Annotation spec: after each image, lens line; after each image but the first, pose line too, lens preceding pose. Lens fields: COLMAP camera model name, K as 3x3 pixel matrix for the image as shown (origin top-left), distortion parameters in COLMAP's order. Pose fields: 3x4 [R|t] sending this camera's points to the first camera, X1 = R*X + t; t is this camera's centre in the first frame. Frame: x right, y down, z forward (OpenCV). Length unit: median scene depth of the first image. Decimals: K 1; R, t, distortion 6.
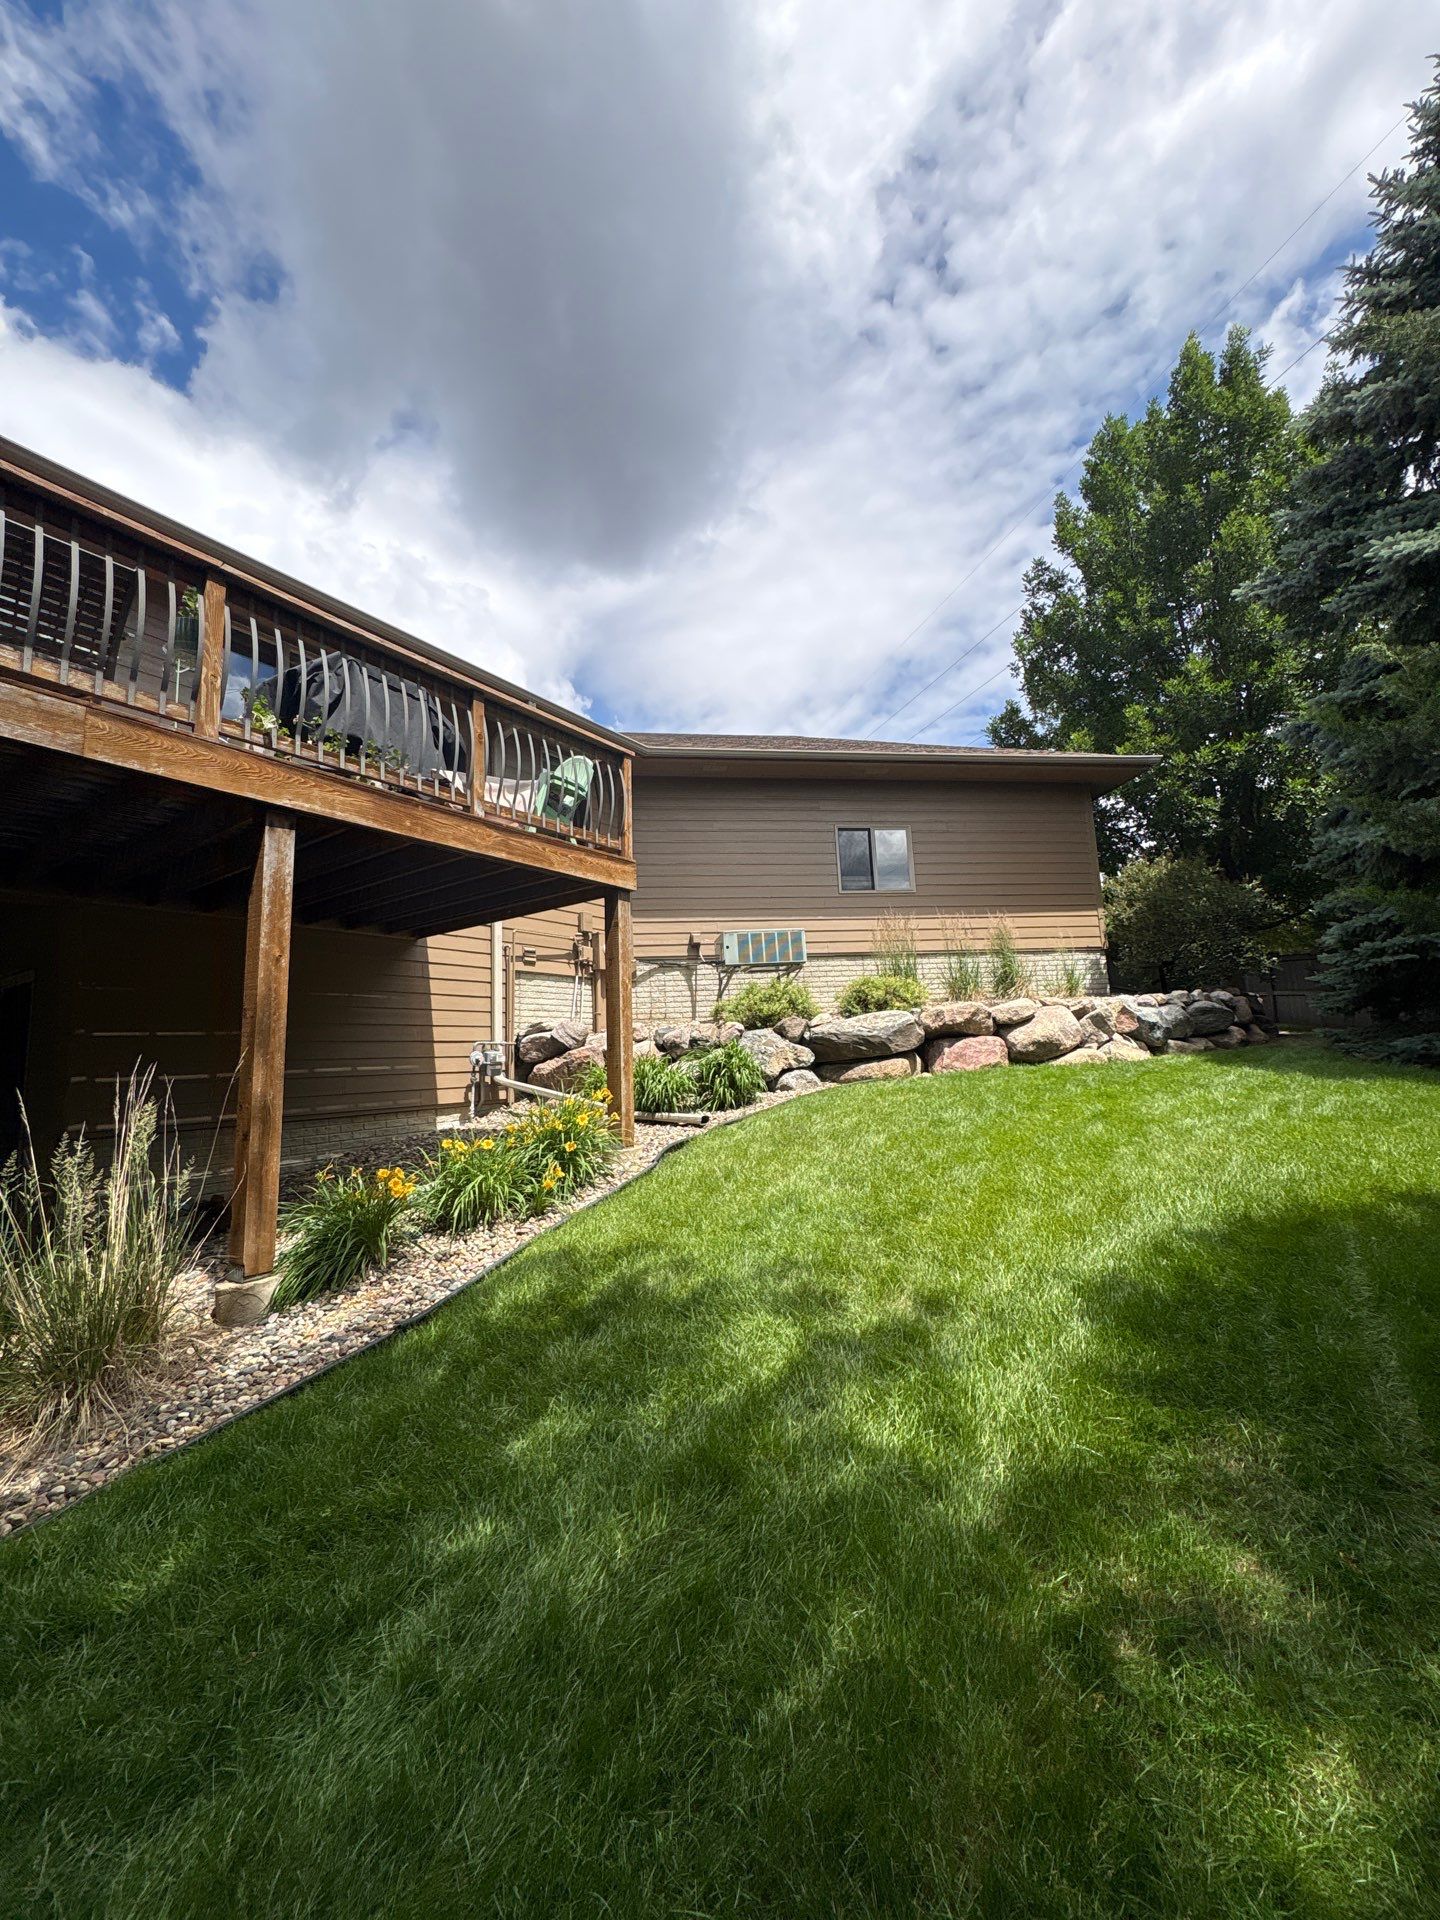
lens RADIAL K [[764.8, 0, 733.4], [0, 764.8, 976.9], [0, 0, 1]] dist [-0.002287, 0.000520]
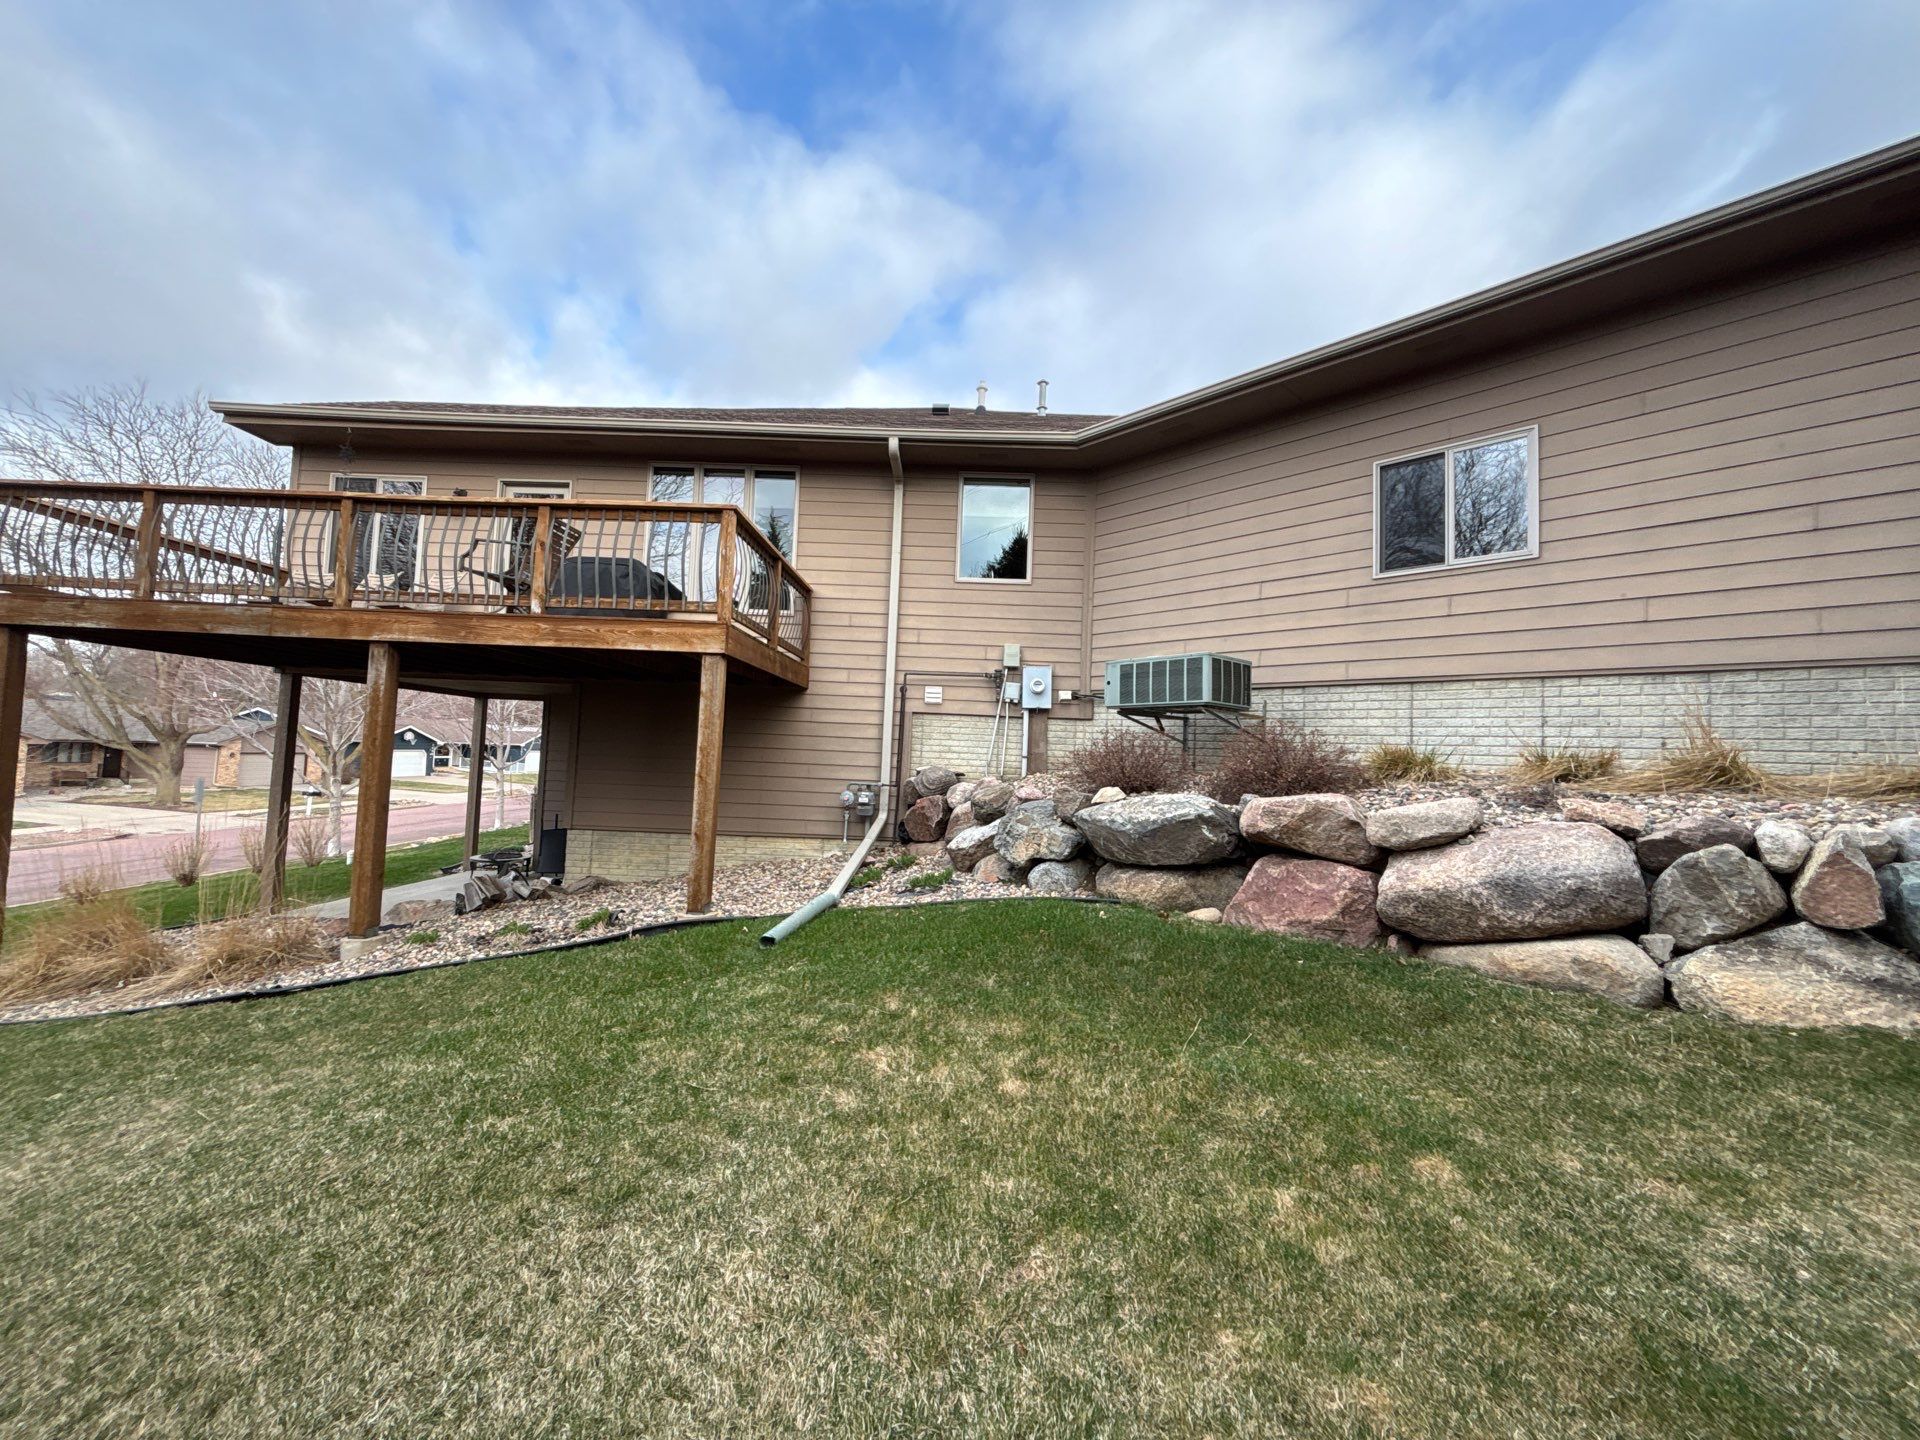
lens RADIAL K [[764.8, 0, 960.4], [0, 764.8, 718.1], [0, 0, 1]] dist [-0.002287, 0.000520]
pose [[0.548603, 0.025917, -0.835681, 0.614019], [0.028115, 0.998382, 0.049420, -0.050703], [0.835610, -0.050608, 0.546987, 0.522404]]
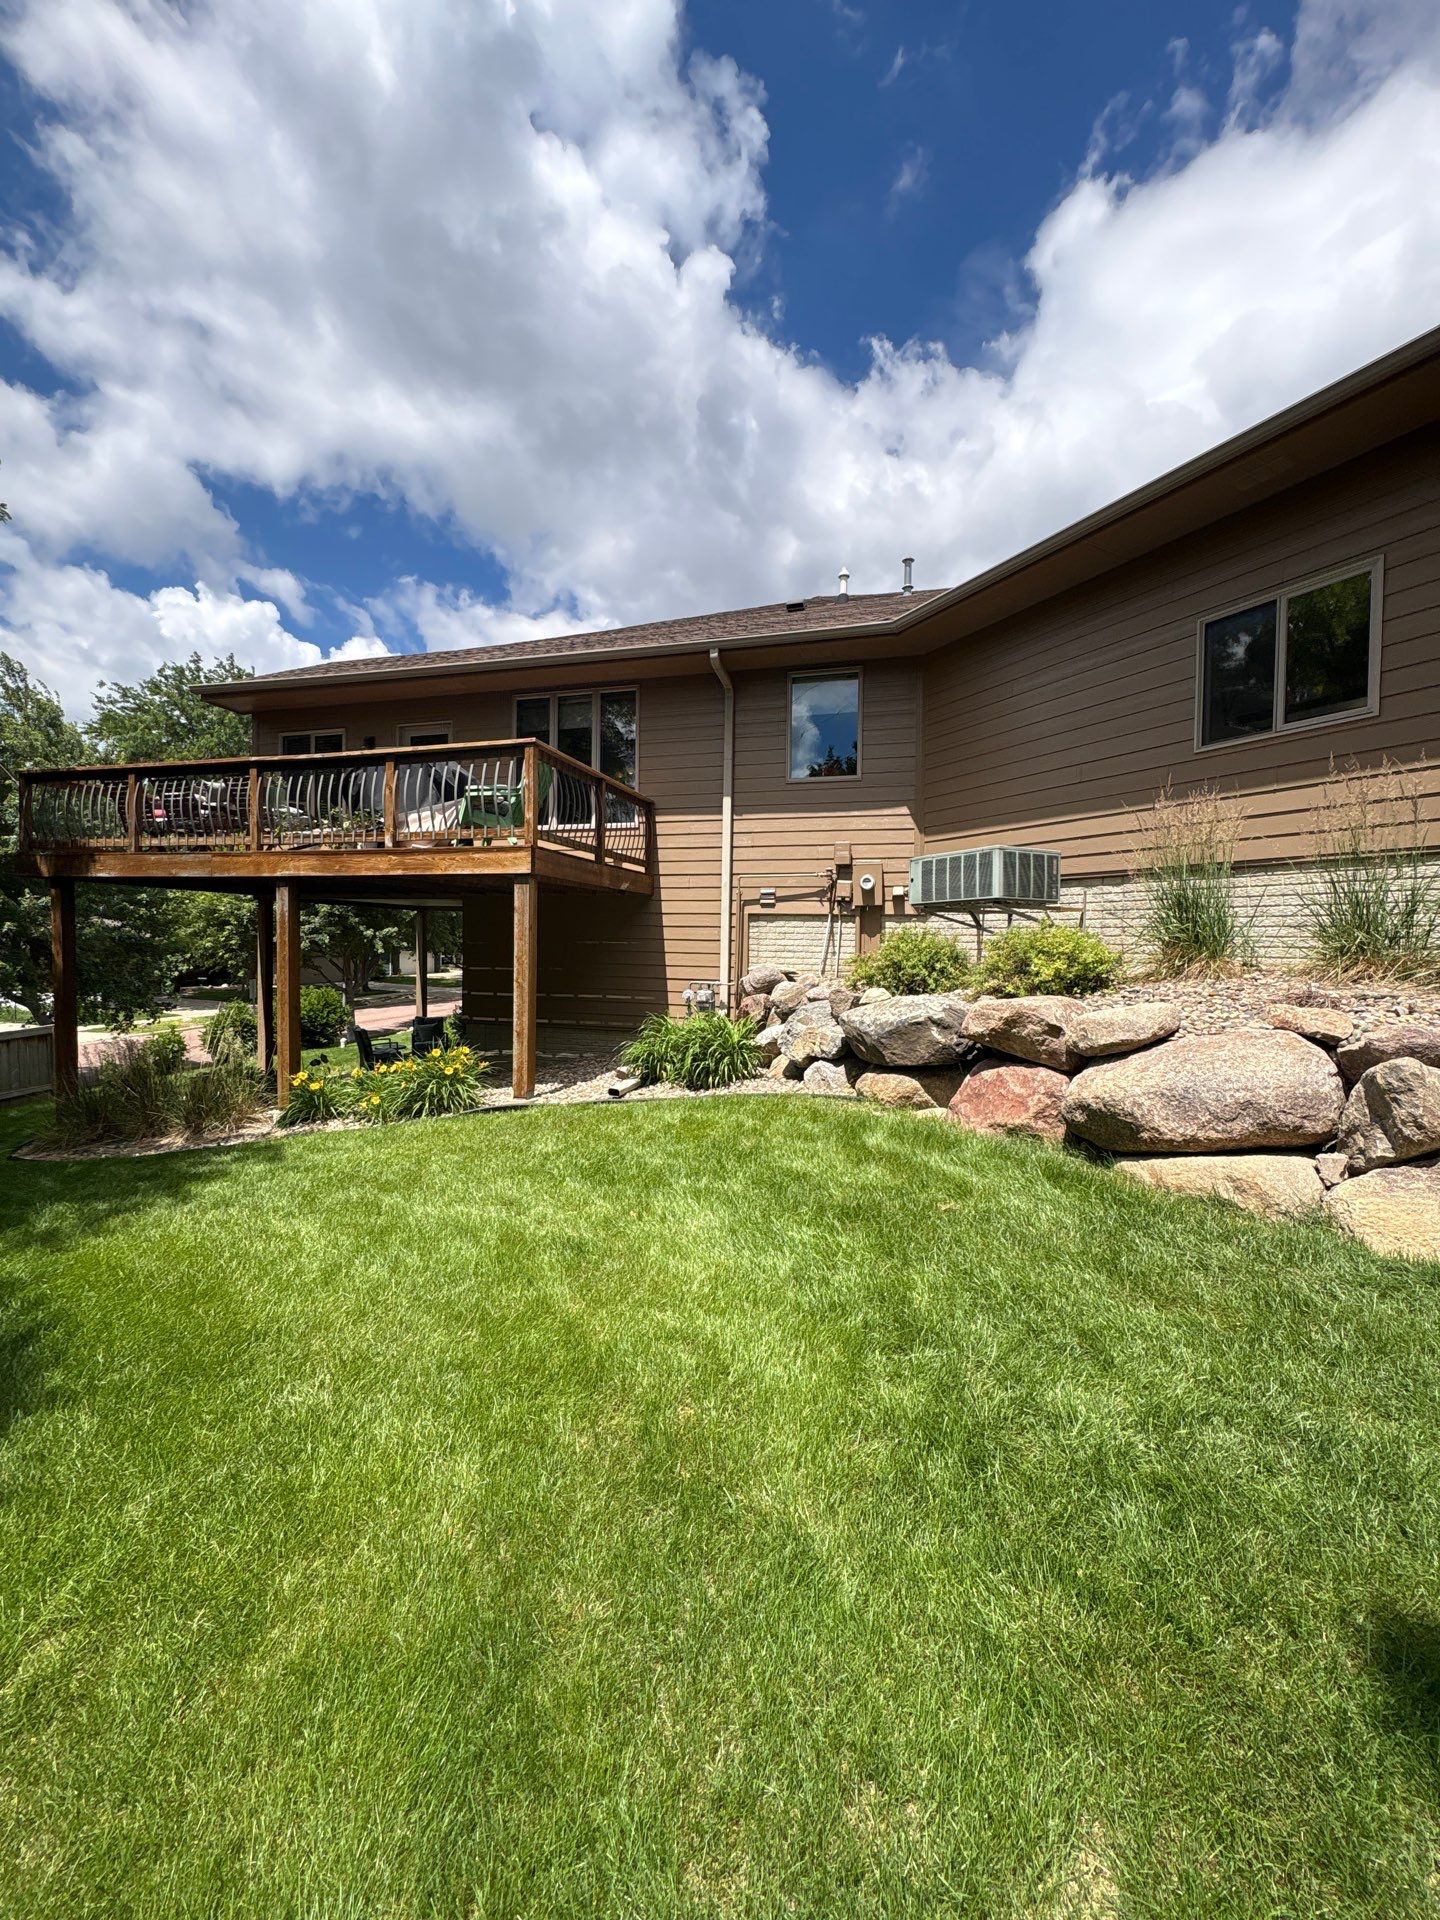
lens RADIAL K [[764.8, 0, 722.7], [0, 764.8, 951.5], [0, 0, 1]] dist [-0.002287, 0.000520]
pose [[0.318040, 0.063278, -0.945963, 0.727508], [0.076334, 0.992822, 0.092076, -0.058849], [0.944999, -0.101493, 0.310926, 0.661330]]
